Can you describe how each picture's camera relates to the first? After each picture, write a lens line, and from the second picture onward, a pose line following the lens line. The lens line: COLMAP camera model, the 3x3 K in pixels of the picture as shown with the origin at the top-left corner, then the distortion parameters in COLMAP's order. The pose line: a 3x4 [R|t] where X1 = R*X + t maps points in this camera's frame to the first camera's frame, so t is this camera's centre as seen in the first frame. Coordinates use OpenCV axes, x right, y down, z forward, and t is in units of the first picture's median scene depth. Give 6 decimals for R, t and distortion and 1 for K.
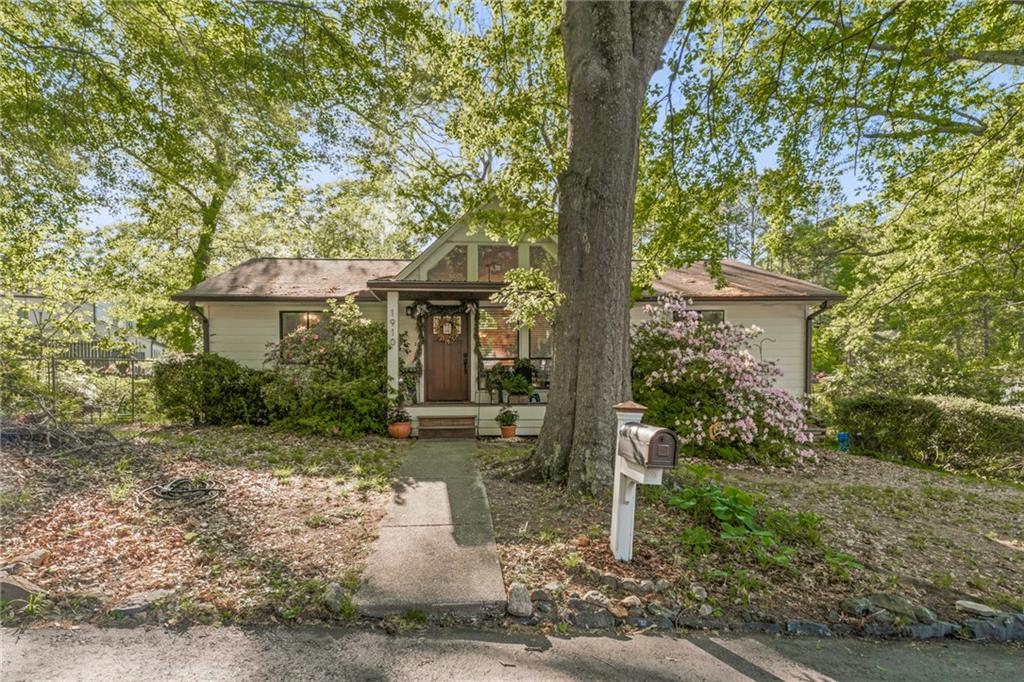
lens RADIAL K [[414.6, 0, 512.3], [0, 414.6, 335.5], [0, 0, 1]] dist [0.000132, 0.000124]
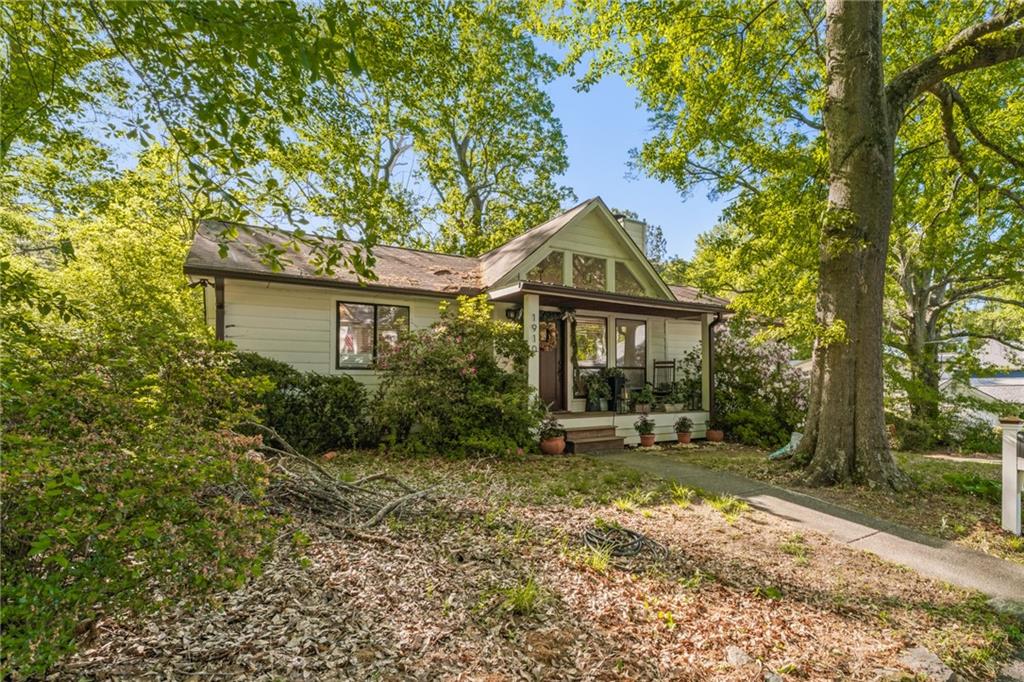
lens RADIAL K [[409.7, 0, 512.0], [0, 409.7, 341.0], [0, 0, 1]] dist [-0.000500, 0.000065]
pose [[0.906411, 0.042511, 0.420253, -0.713420], [-0.051919, 0.998591, 0.010967, -0.010582], [-0.419195, -0.031760, 0.907341, 0.196809]]
